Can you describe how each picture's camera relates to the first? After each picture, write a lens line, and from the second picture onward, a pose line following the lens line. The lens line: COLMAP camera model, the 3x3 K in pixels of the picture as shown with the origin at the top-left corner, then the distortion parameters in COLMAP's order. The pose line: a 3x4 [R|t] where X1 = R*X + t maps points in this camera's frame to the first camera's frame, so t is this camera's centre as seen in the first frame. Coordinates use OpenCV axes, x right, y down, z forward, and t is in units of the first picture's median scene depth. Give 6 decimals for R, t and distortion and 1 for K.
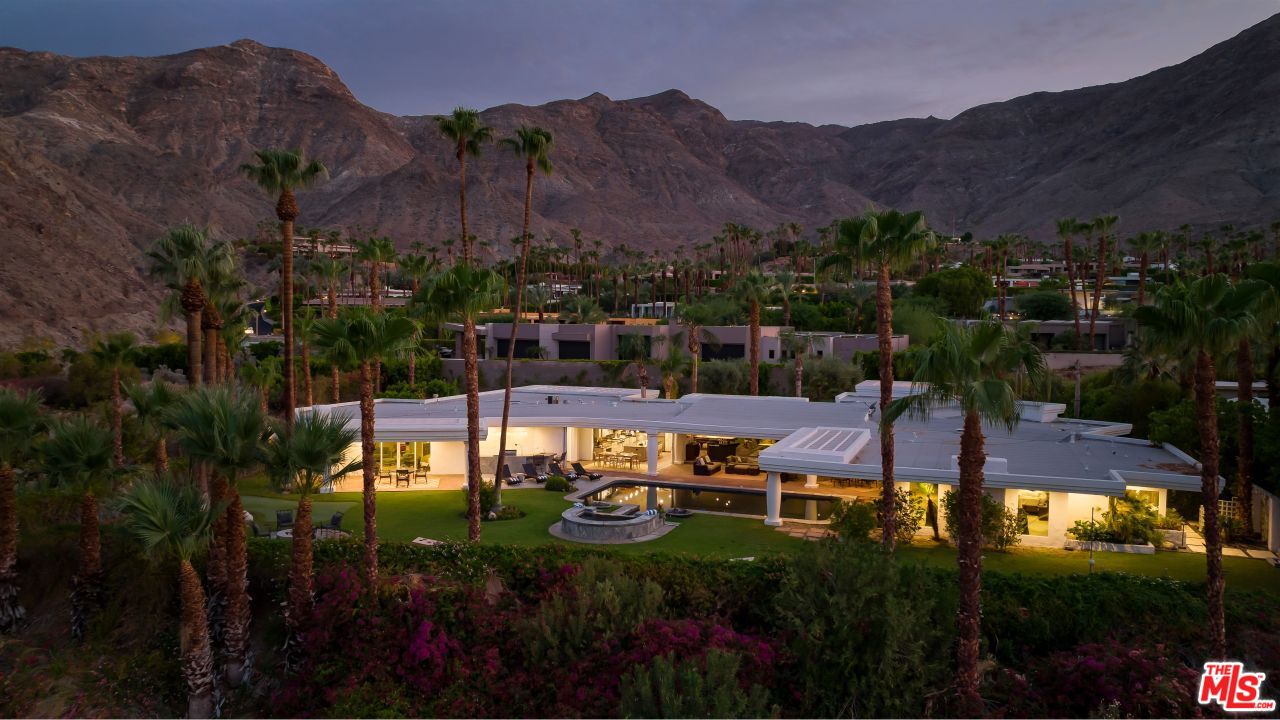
lens RADIAL K [[896.2, 0, 638.1], [0, 896.2, 373.1], [0, 0, 1]] dist [-0.042662, 0.051870]
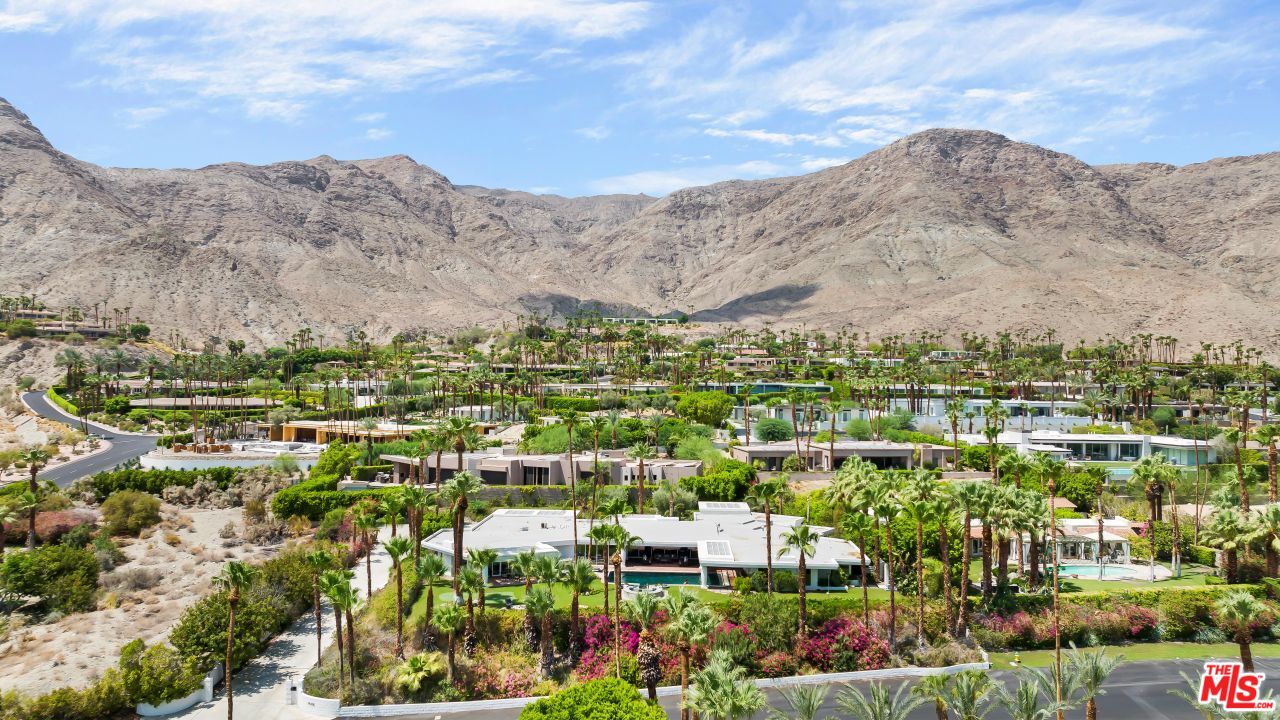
lens RADIAL K [[896.2, 0, 638.1], [0, 896.2, 373.1], [0, 0, 1]] dist [-0.042662, 0.051870]
pose [[0.951074, 0.001871, 0.308958, -0.170527], [0.017244, 0.998102, -0.059126, -0.059875], [-0.308482, 0.061561, 0.949236, -0.279786]]
